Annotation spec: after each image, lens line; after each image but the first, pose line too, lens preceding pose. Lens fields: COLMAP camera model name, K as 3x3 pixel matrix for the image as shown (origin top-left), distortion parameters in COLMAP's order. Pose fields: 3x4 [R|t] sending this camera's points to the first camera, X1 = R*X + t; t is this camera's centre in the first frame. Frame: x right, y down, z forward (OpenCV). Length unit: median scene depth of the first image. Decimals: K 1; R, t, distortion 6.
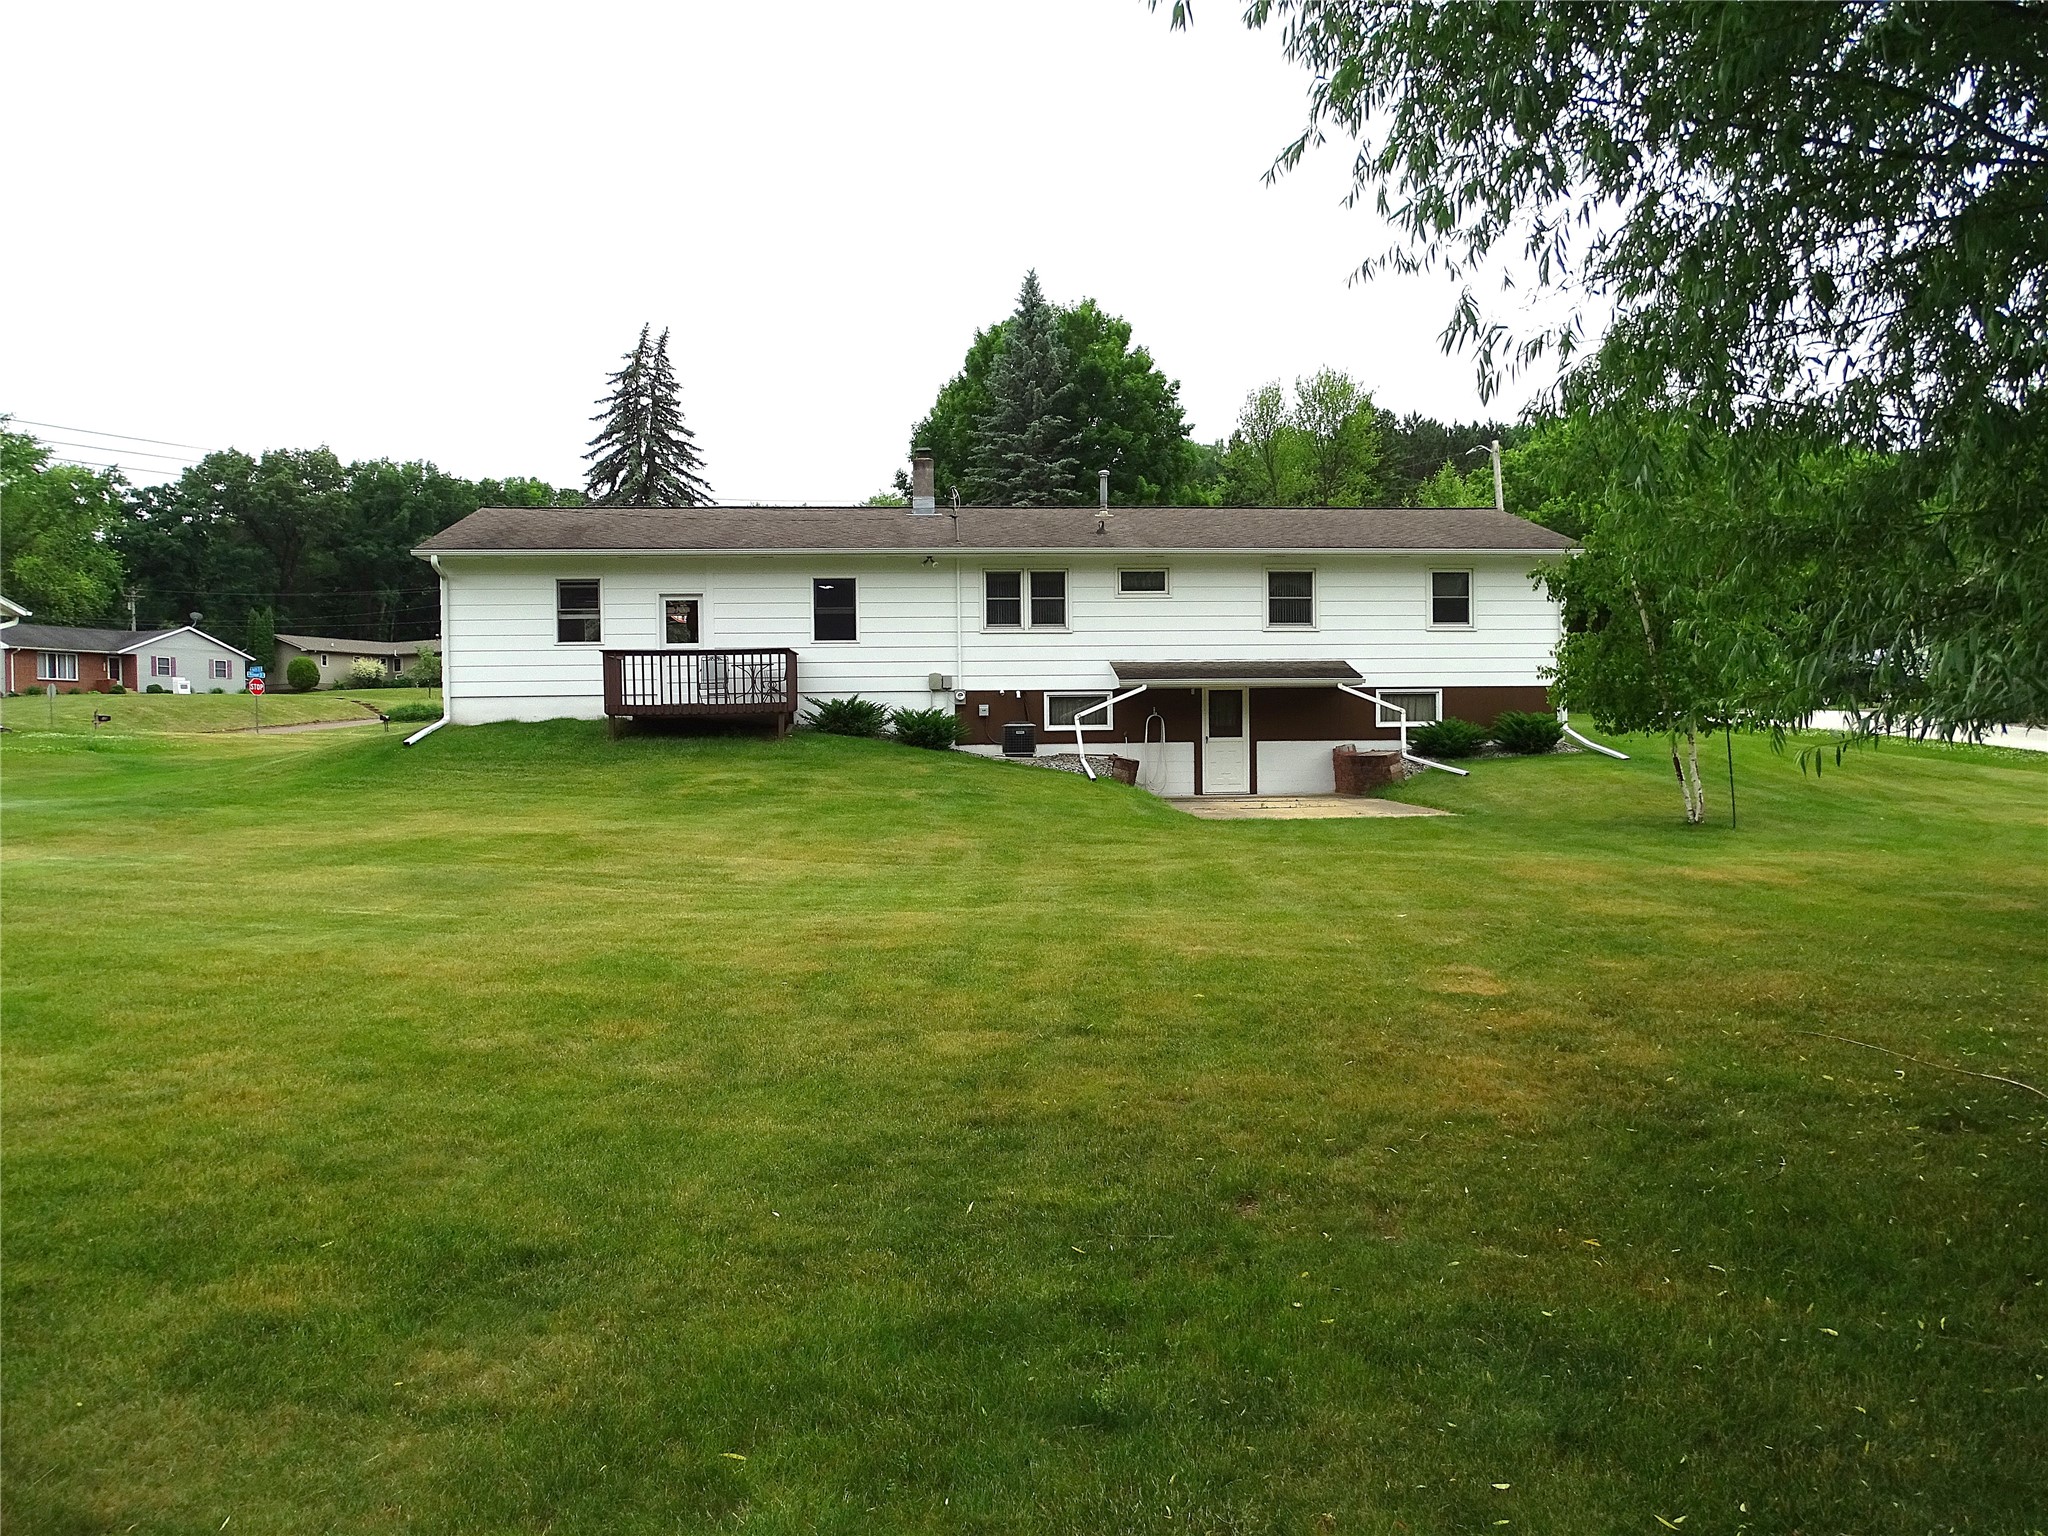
lens RADIAL K [[1453.5, 0, 1029.3], [0, 1453.5, 760.6], [0, 0, 1]] dist [0.000604, -0.008017]
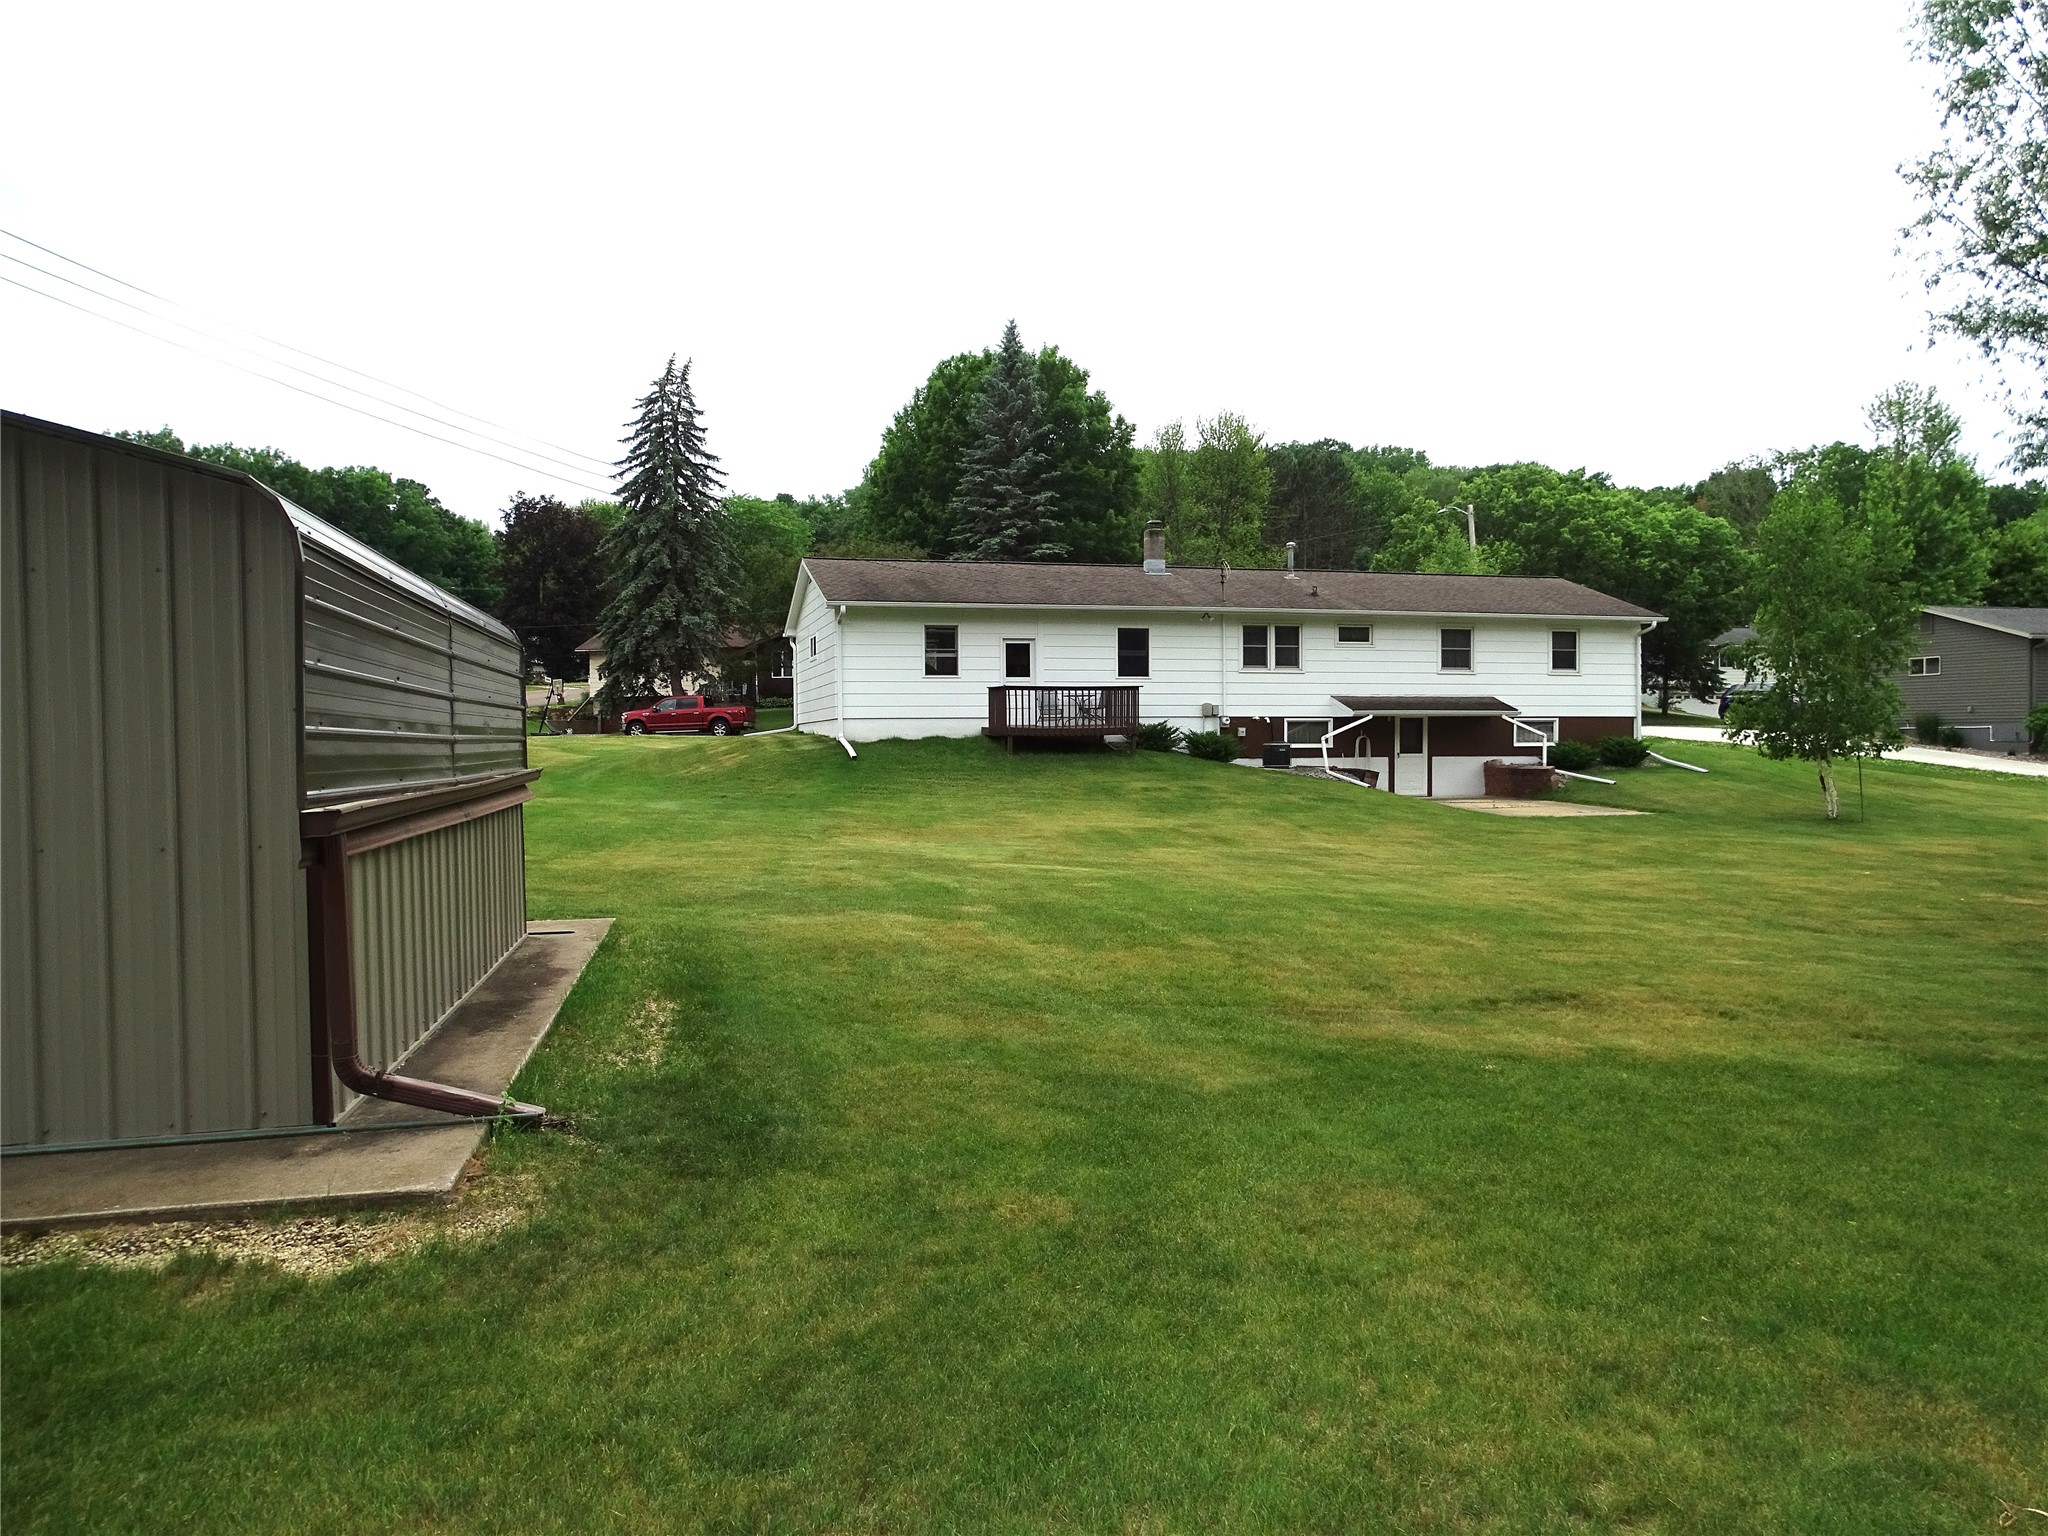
lens RADIAL K [[1453.5, 0, 1018.5], [0, 1453.5, 775.1], [0, 0, 1]] dist [0.000604, -0.008017]
pose [[0.986070, 0.003036, 0.166302, -0.438673], [-0.005364, 0.999894, 0.013551, -0.012270], [-0.166243, -0.014254, 0.985982, -0.247264]]
